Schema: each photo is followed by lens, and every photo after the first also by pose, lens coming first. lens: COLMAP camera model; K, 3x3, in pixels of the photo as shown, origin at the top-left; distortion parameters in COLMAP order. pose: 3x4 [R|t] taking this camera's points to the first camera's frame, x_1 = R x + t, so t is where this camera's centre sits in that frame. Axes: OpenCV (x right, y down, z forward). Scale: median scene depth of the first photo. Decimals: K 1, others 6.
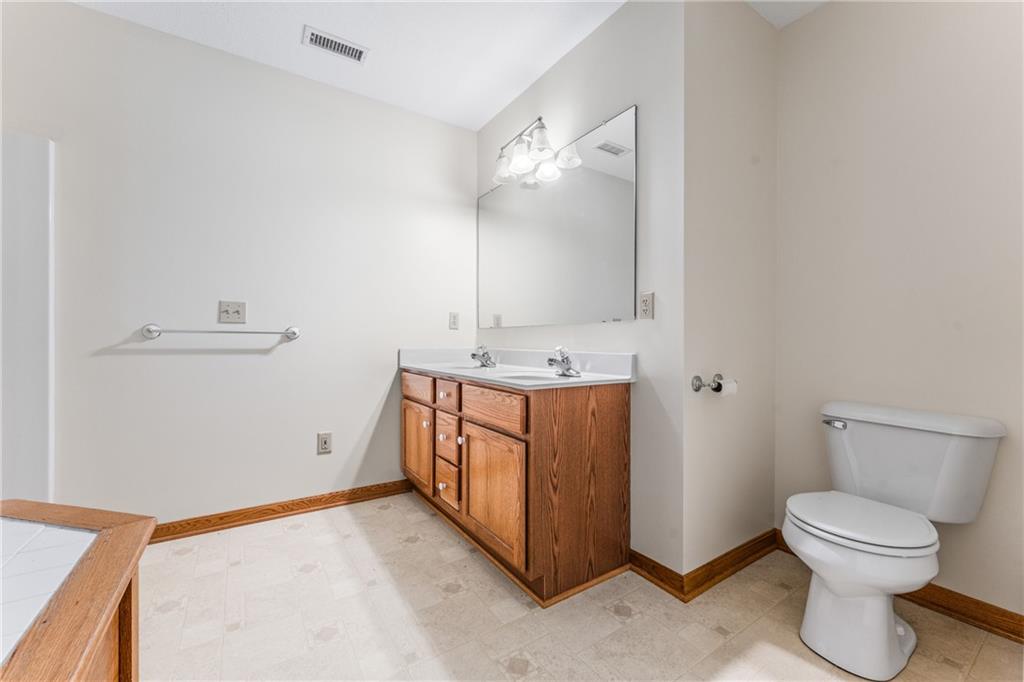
lens RADIAL K [[407.3, 0, 512.0], [0, 407.3, 341.0], [0, 0, 1]] dist [-0.000012, -0.000003]
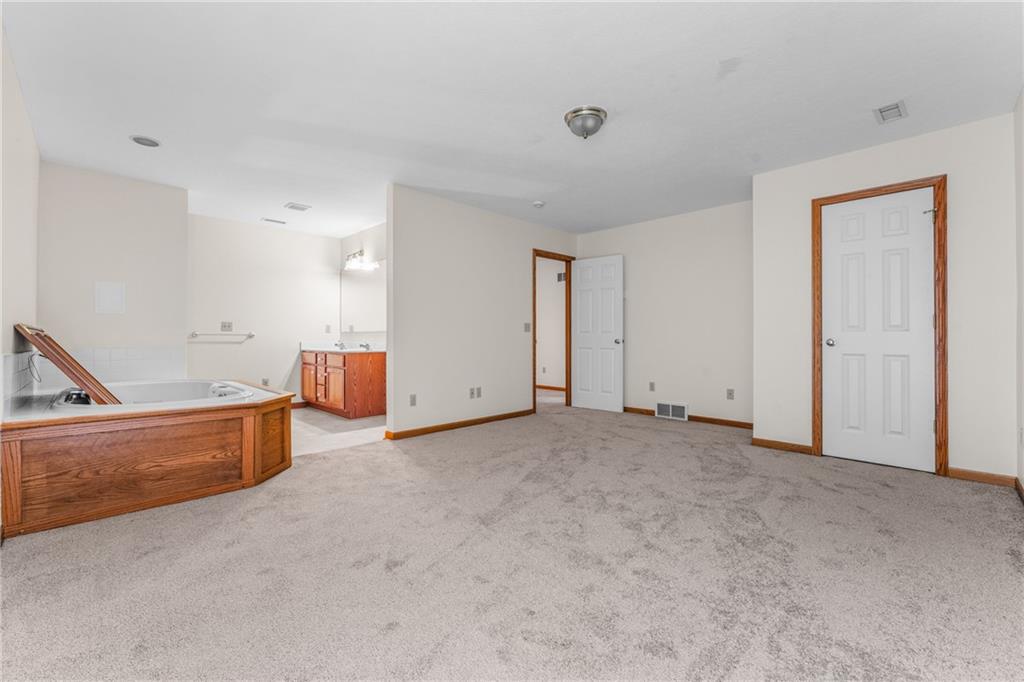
lens RADIAL K [[430.6, 0, 512.0], [0, 430.6, 341.0], [0, 0, 1]] dist [0.000087, -0.000009]
pose [[0.981254, -0.001873, 0.192712, 0.489712], [0.001330, 0.999995, 0.002952, 0.011059], [-0.192716, -0.002640, 0.981251, -1.865357]]
